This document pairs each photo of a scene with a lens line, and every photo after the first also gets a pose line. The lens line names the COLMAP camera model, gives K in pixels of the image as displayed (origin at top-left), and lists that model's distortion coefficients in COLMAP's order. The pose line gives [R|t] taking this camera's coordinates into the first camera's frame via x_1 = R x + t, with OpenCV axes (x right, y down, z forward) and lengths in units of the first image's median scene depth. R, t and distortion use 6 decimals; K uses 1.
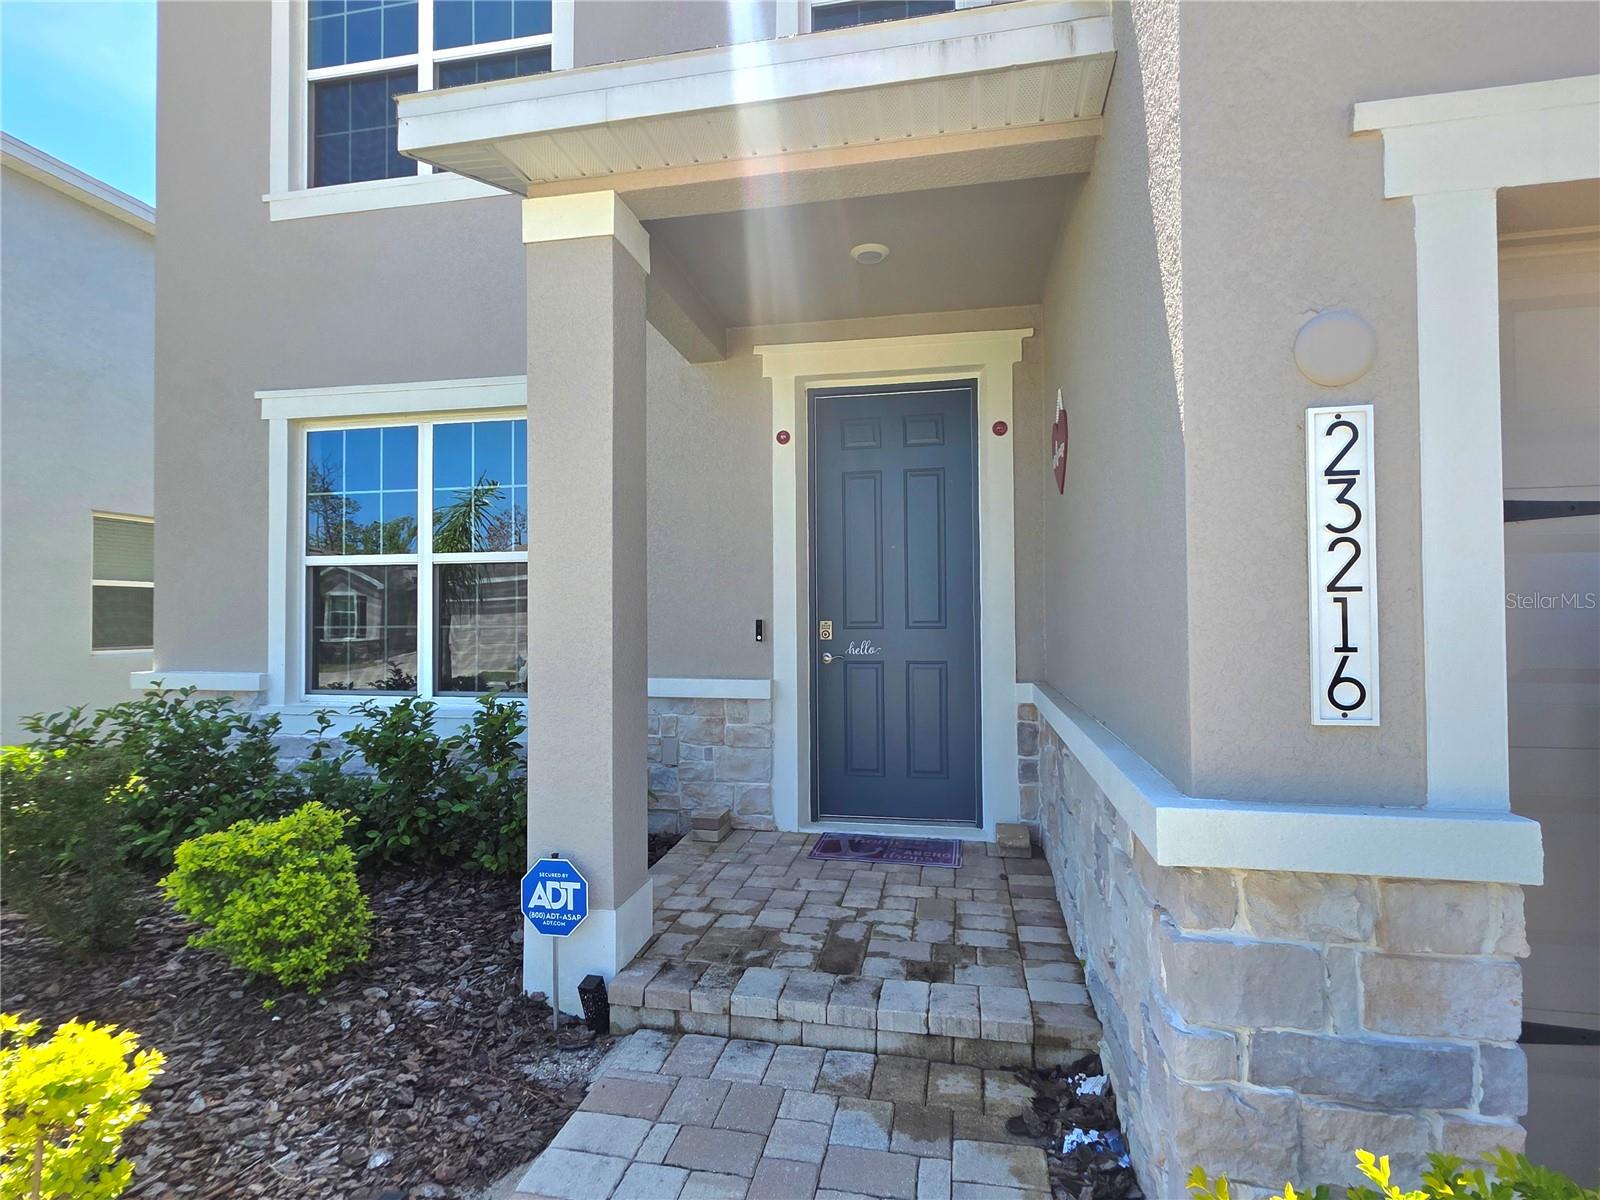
lens RADIAL K [[796.2, 0, 797.8], [0, 796.2, 591.7], [0, 0, 1]] dist [0.015505, 0.000461]
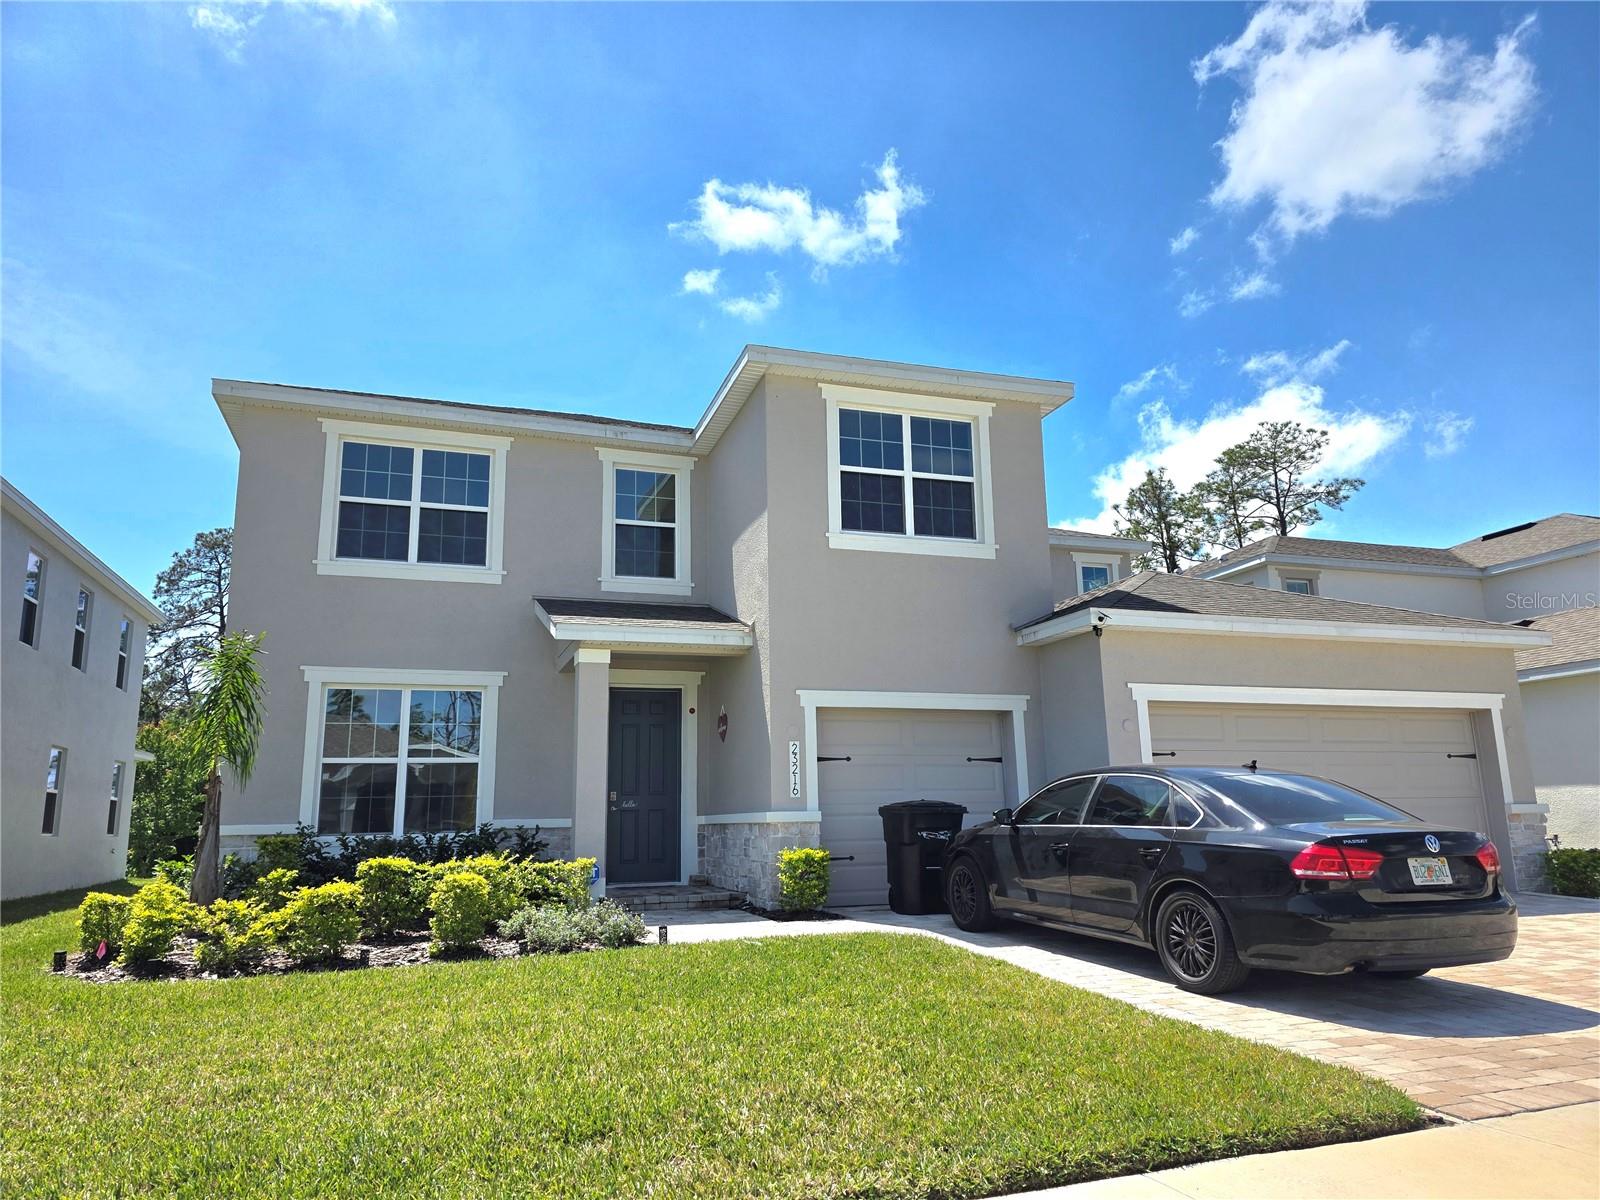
lens RADIAL K [[1067.9, 0, 801.4], [0, 1067.9, 601.0], [0, 0, 1]] dist [0.005237, 0.000475]
pose [[0.859021, 0.089069, 0.504132, -1.148923], [0.005917, 0.982956, -0.183748, 0.069312], [-0.511906, 0.160826, 0.843853, -2.009122]]
